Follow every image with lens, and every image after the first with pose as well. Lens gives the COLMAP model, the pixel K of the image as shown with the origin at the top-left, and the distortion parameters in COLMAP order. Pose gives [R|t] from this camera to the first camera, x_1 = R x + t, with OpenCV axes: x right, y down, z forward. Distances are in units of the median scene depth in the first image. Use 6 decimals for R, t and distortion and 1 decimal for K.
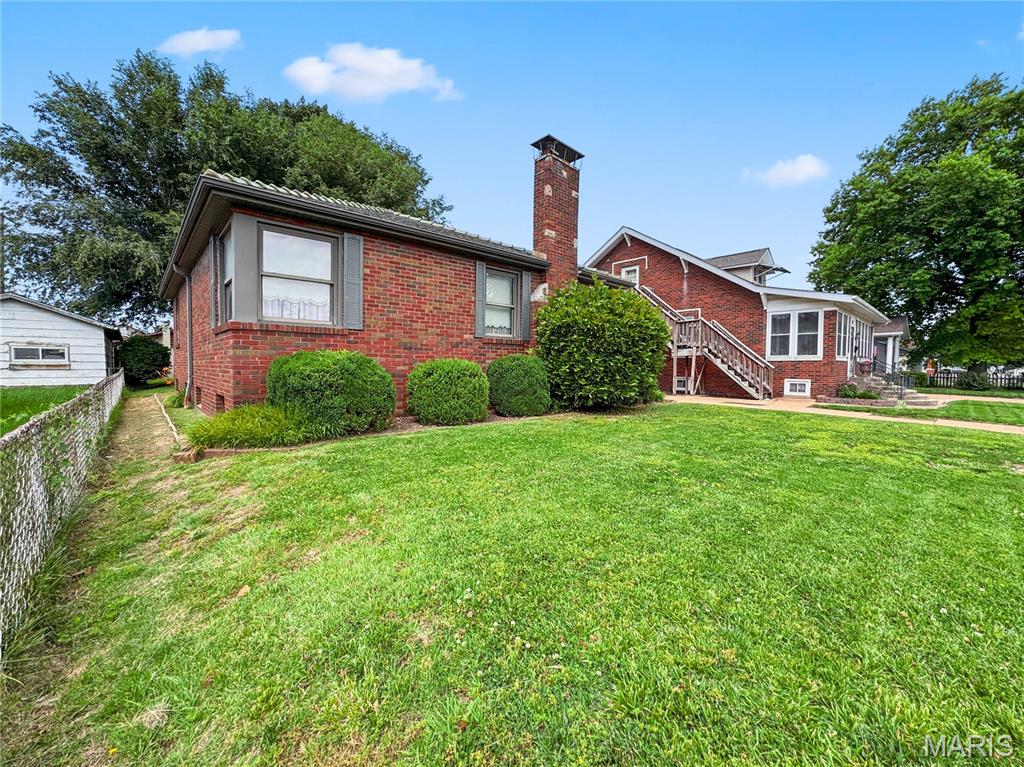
lens RADIAL K [[425.4, 0, 519.5], [0, 425.4, 383.5], [0, 0, 1]] dist [-0.024046, 0.007255]
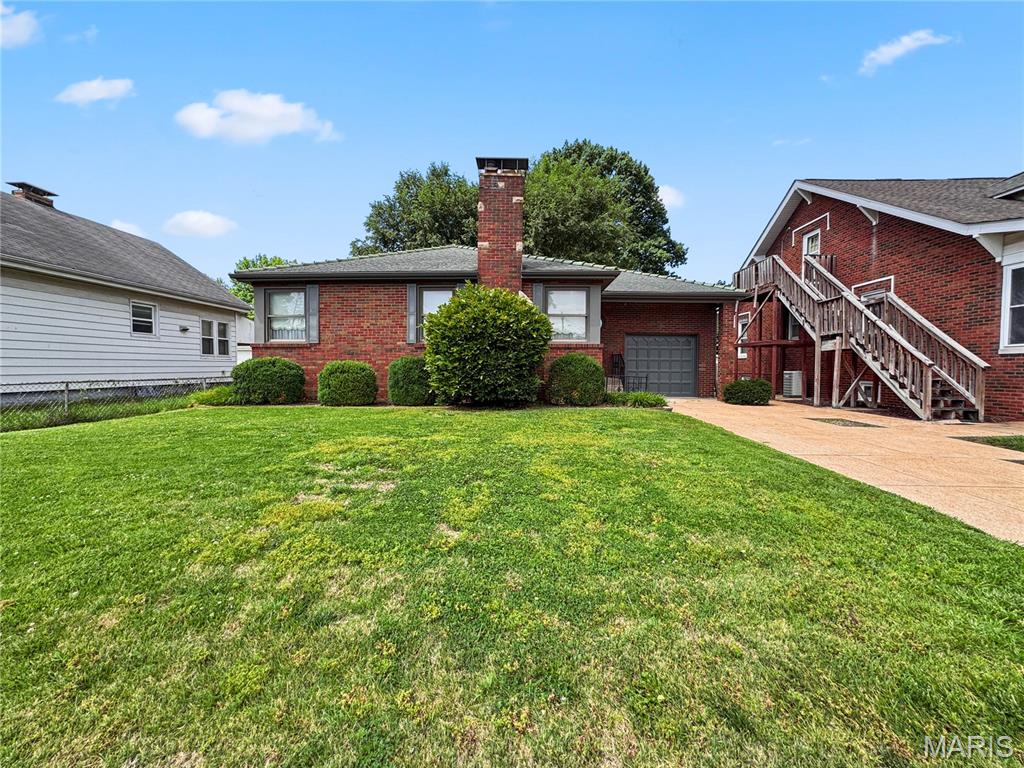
lens RADIAL K [[425.4, 0, 520.8], [0, 425.4, 380.5], [0, 0, 1]] dist [-0.024046, 0.007255]
pose [[0.713145, 0.014056, -0.700876, 0.548198], [-0.025944, 0.999643, -0.006350, 0.001060], [0.700536, 0.022712, 0.713255, 0.173862]]
